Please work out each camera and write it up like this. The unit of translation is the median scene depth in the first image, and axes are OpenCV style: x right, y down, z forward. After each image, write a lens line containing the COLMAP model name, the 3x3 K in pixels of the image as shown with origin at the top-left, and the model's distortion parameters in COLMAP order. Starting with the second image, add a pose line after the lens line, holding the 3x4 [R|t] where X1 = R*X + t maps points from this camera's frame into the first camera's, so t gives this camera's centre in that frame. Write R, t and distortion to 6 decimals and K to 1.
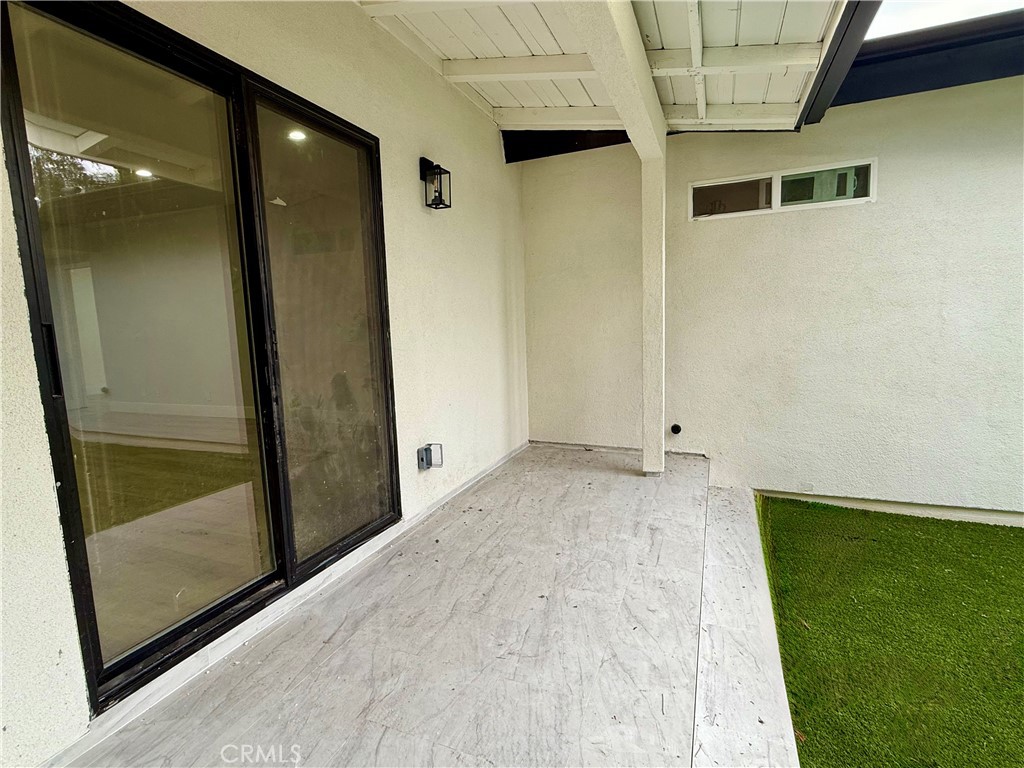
lens RADIAL K [[505.3, 0, 512.0], [0, 505.3, 384.0], [0, 0, 1]] dist [-0.001572, -0.002079]
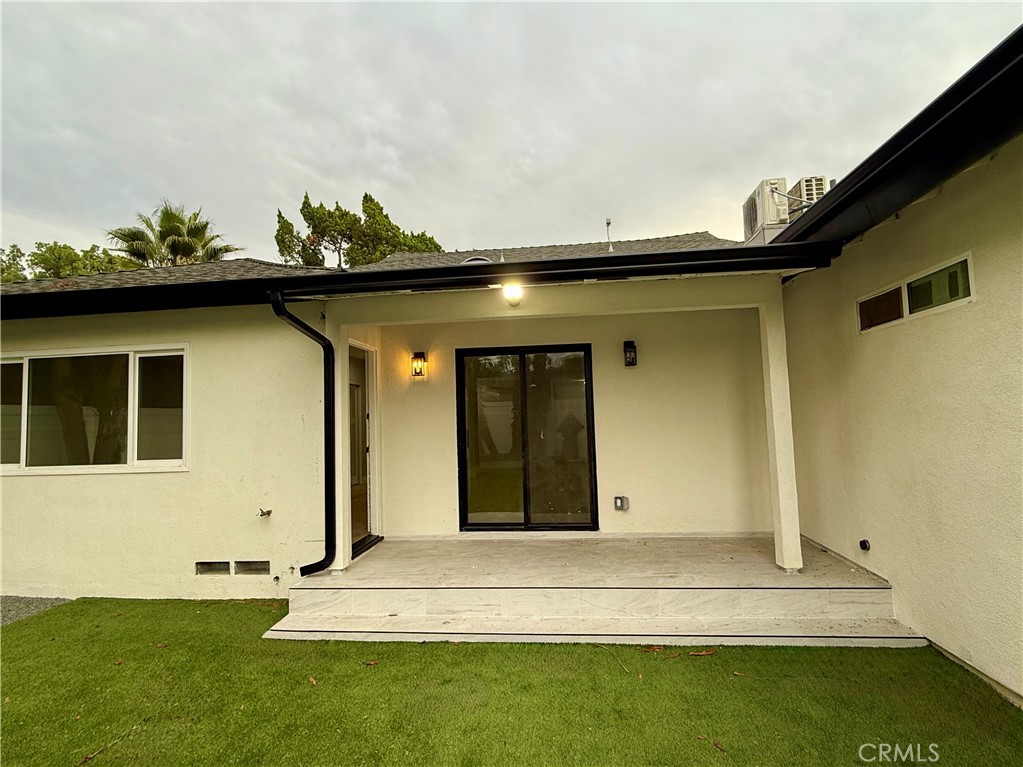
lens RADIAL K [[504.8, 0, 511.5], [0, 504.8, 383.5], [0, 0, 1]] dist [-0.001572, -0.002079]
pose [[0.289344, -0.040644, -0.956362, 1.311327], [-0.102074, 0.992091, -0.073044, -0.094792], [0.951767, 0.118755, 0.282907, 0.069629]]
